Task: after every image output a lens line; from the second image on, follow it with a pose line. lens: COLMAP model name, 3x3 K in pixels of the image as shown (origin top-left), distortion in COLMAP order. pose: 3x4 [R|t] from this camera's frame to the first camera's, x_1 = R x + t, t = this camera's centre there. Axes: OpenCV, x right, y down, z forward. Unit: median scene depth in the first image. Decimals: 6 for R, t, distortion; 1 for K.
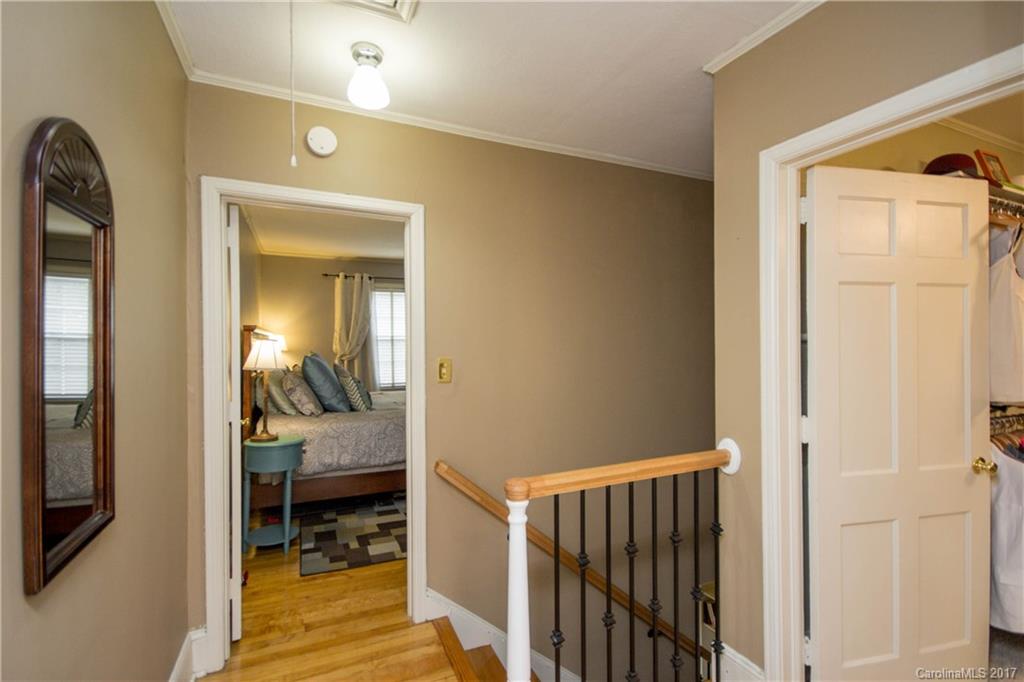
lens RADIAL K [[477.2, 0, 511.6], [0, 477.2, 345.0], [0, 0, 1]] dist [-0.002056, 0.000158]
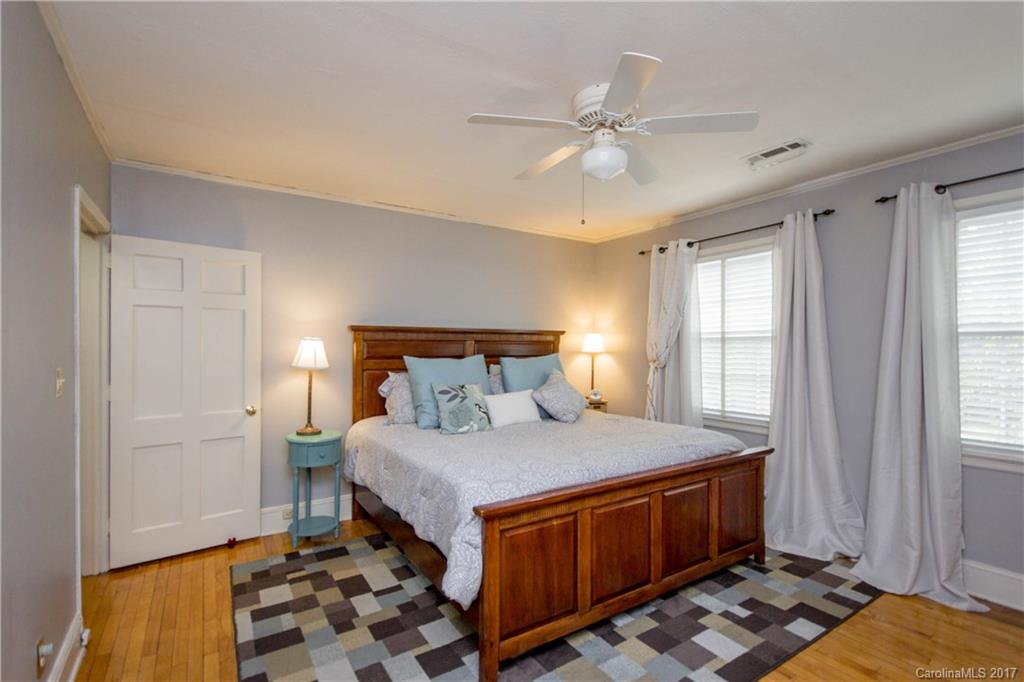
lens RADIAL K [[477.2, 0, 513.4], [0, 477.2, 340.9], [0, 0, 1]] dist [-0.002056, 0.000158]
pose [[0.140950, 0.011353, -0.989952, 0.319833], [-0.001547, 0.999936, 0.011248, -0.014920], [0.990016, -0.000054, 0.140958, 0.673226]]
